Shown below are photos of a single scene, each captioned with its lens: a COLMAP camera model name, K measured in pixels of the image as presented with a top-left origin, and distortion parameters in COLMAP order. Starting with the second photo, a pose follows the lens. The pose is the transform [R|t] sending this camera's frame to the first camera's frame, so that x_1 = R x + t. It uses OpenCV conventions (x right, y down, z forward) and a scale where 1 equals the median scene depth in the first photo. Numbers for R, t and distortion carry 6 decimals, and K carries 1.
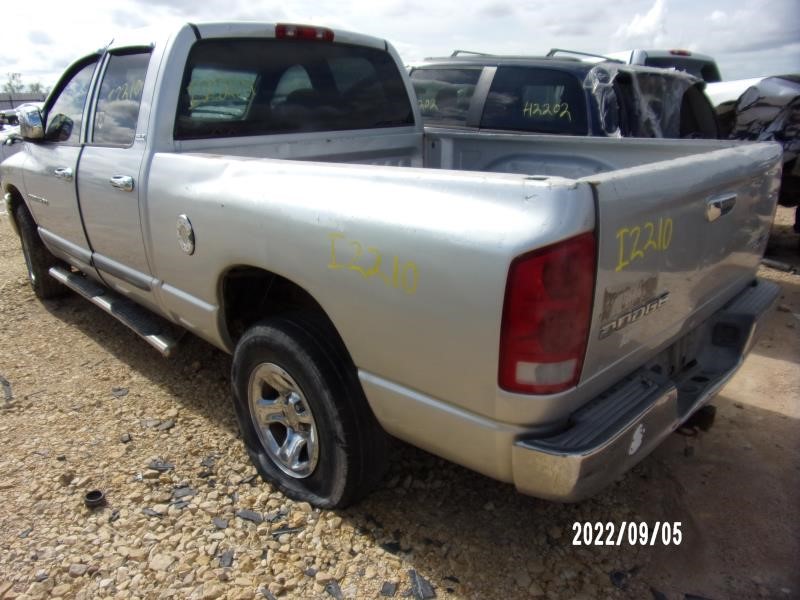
lens RADIAL K [[637.0, 0, 400.0], [0, 637.0, 300.0], [0, 0, 1]] dist [-0.002533, -0.002643]
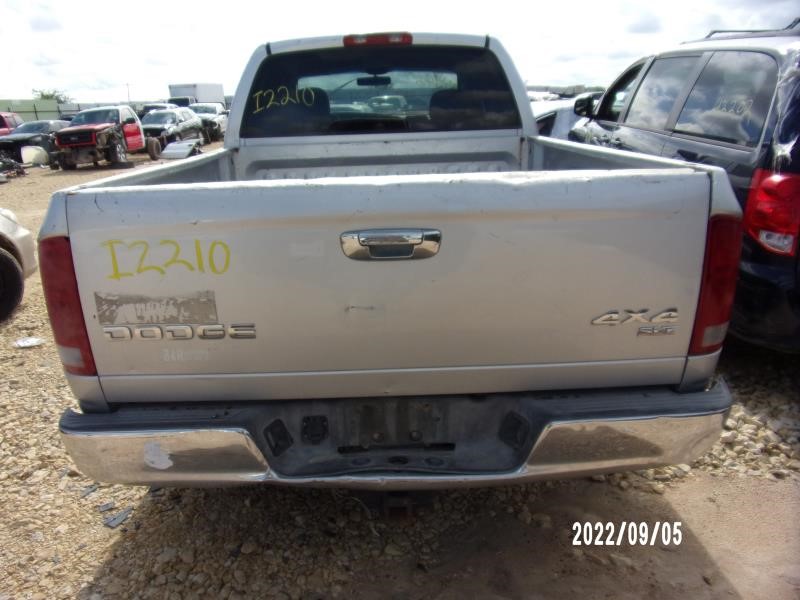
lens RADIAL K [[637.0, 0, 400.0], [0, 637.0, 300.0], [0, 0, 1]] dist [-0.002533, -0.002643]
pose [[0.678823, 0.211754, -0.703107, 0.700034], [-0.197994, 0.974836, 0.102434, -0.109557], [0.707105, 0.069677, 0.703667, 0.302770]]
